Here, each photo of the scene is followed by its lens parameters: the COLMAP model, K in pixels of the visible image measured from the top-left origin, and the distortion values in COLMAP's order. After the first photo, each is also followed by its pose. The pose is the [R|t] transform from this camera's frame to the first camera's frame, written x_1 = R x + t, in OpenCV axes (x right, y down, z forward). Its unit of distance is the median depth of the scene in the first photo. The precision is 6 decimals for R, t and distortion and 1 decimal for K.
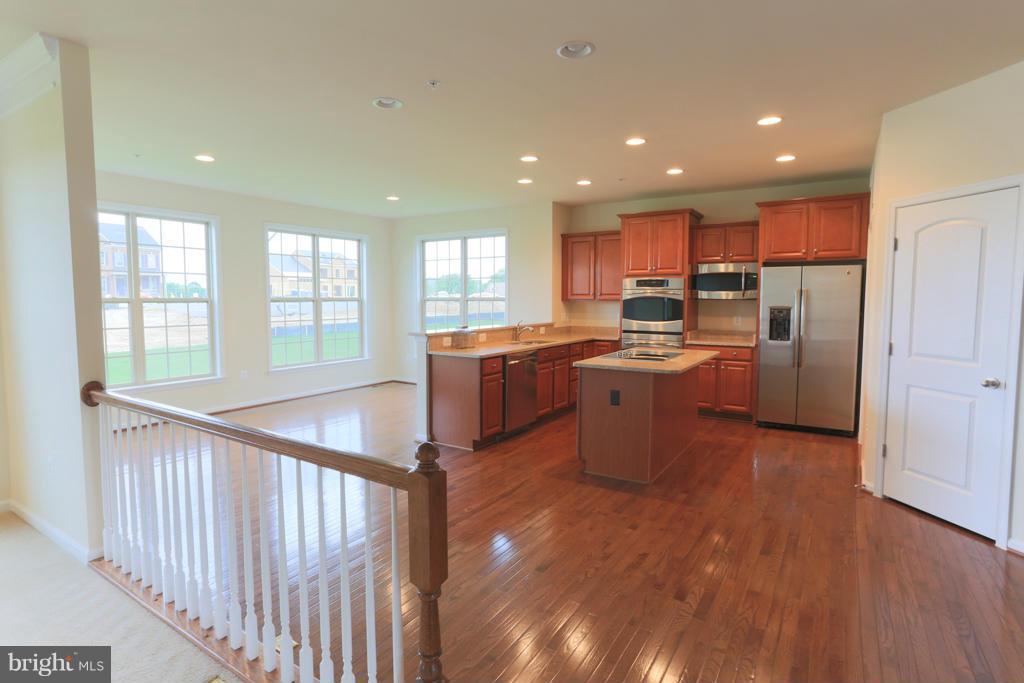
lens RADIAL K [[522.9, 0, 505.3], [0, 522.9, 332.7], [0, 0, 1]] dist [-0.043656, 0.024954]
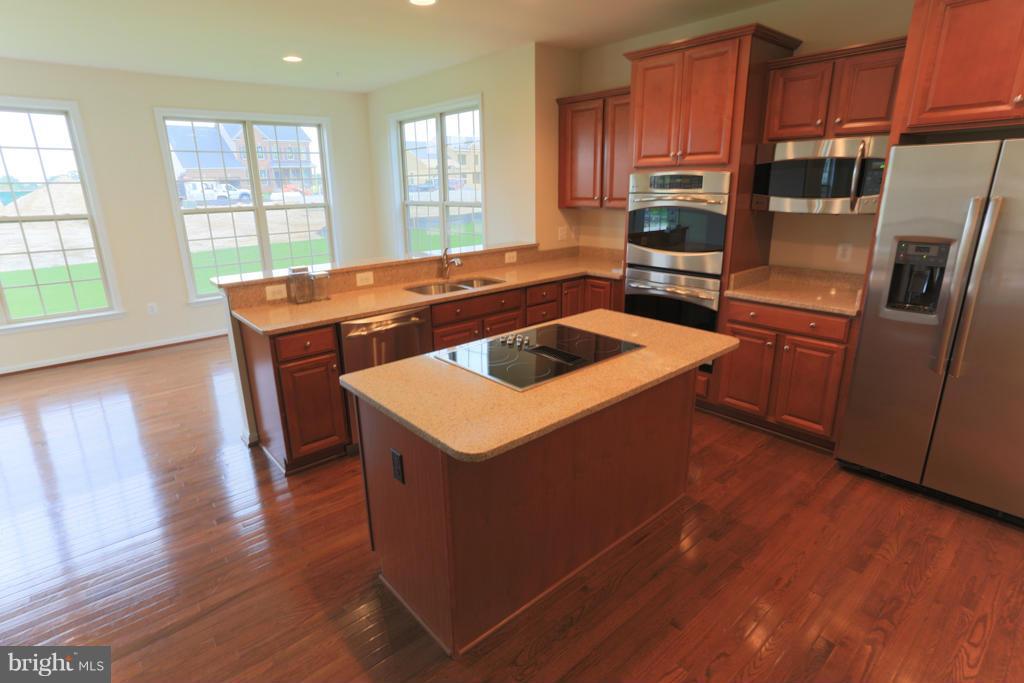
lens RADIAL K [[522.9, 0, 498.8], [0, 522.9, 332.1], [0, 0, 1]] dist [-0.043656, 0.024954]
pose [[0.956891, 0.060220, -0.284135, 0.283732], [0.001729, 0.977071, 0.212905, -0.059984], [0.290441, -0.204218, 0.934847, 0.422524]]
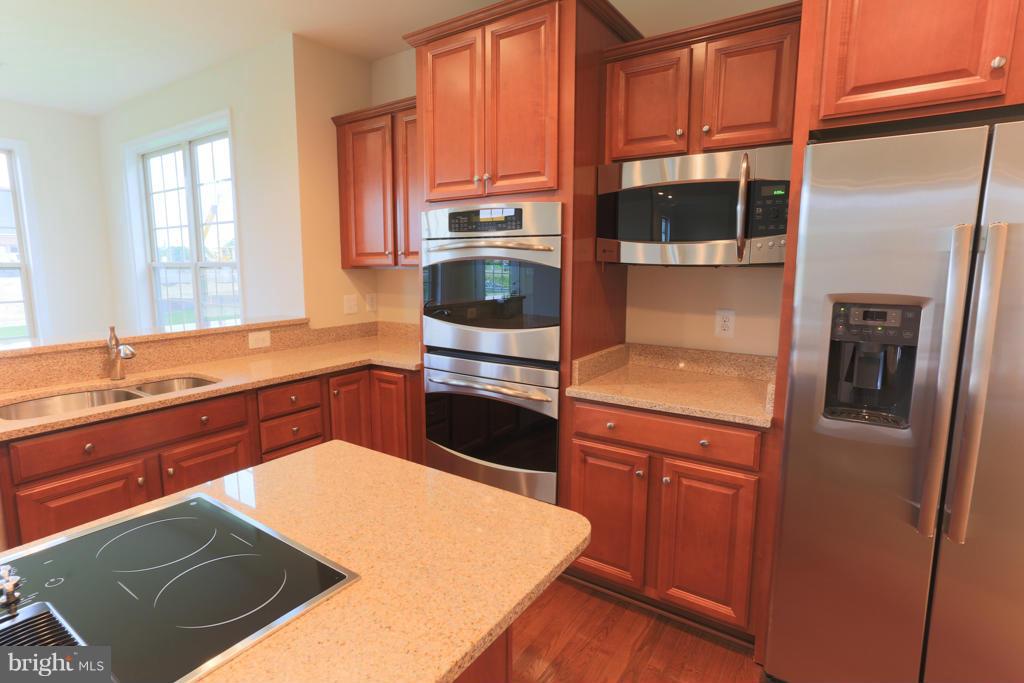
lens RADIAL K [[522.9, 0, 500.9], [0, 522.9, 333.6], [0, 0, 1]] dist [-0.043656, 0.024954]
pose [[0.999447, 0.003104, -0.033099, 0.322567], [-0.000733, 0.997447, 0.071410, -0.045290], [0.033236, -0.071346, 0.996898, 0.674156]]
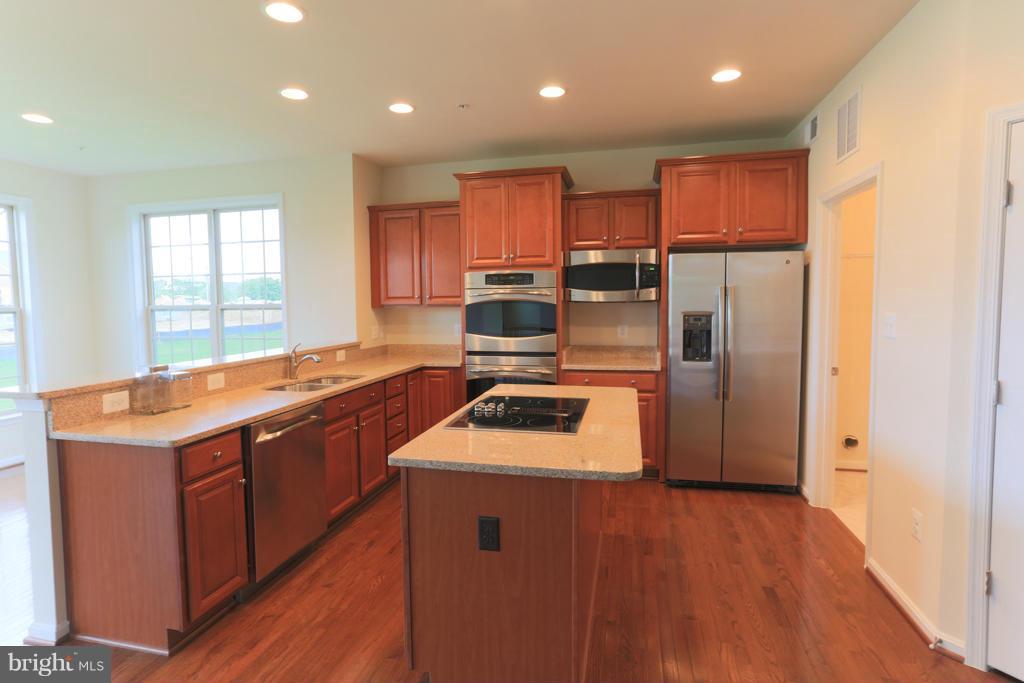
lens RADIAL K [[522.9, 0, 499.3], [0, 522.9, 334.4], [0, 0, 1]] dist [-0.043656, 0.024954]
pose [[0.946026, -0.032623, 0.322443, 0.057191], [0.033869, 0.999425, 0.001746, -0.028121], [-0.322315, 0.009269, 0.946587, 0.399600]]
